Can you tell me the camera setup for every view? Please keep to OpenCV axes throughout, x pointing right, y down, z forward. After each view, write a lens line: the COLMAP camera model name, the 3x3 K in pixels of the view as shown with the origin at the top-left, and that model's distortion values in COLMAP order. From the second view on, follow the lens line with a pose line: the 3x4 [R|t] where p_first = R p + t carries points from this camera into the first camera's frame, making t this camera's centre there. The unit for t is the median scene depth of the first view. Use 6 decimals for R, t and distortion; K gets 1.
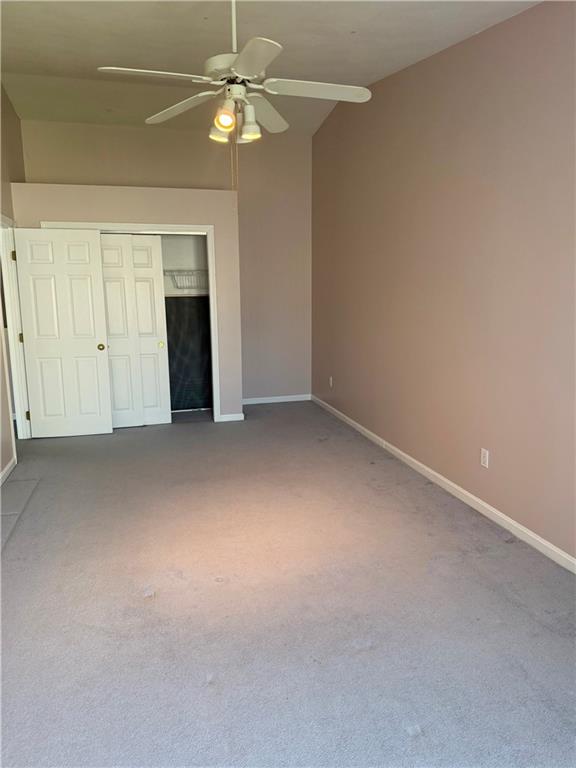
lens RADIAL K [[535.7, 0, 288.0], [0, 535.7, 384.0], [0, 0, 1]] dist [0.072422, -0.105519]
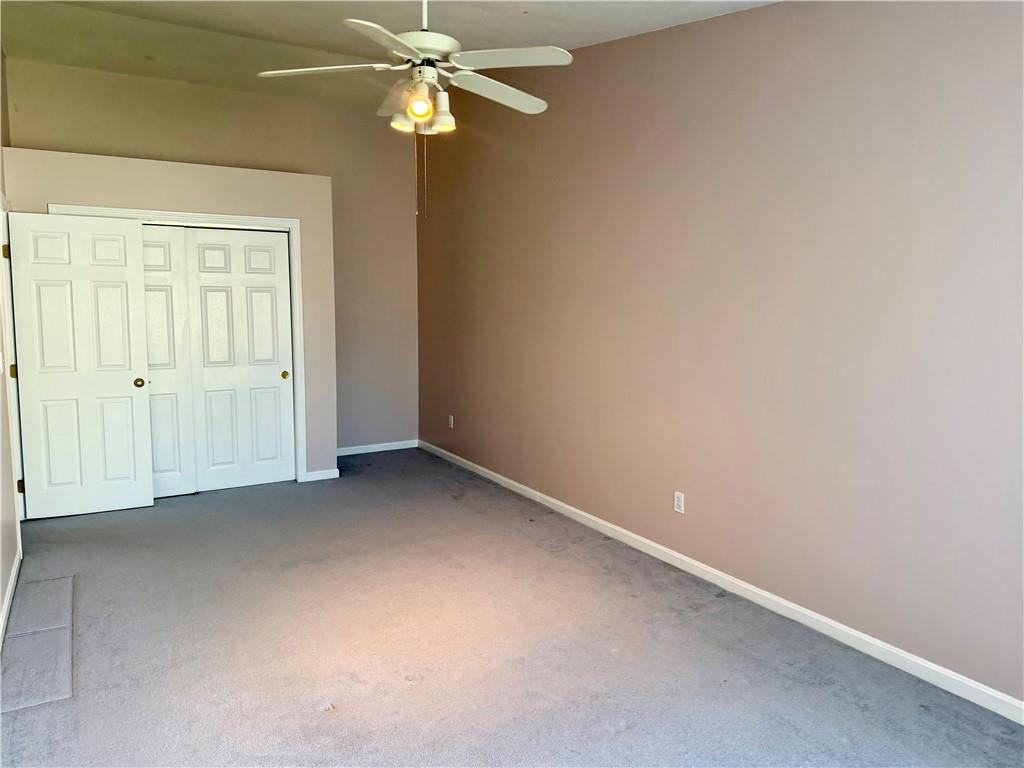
lens RADIAL K [[723.4, 0, 498.3], [0, 723.4, 380.5], [0, 0, 1]] dist [0.107923, -0.176716]
pose [[0.962426, -0.015219, 0.271119, -0.231009], [0.032758, 0.997643, -0.060286, 0.002095], [-0.269562, 0.066903, 0.960656, -0.063262]]
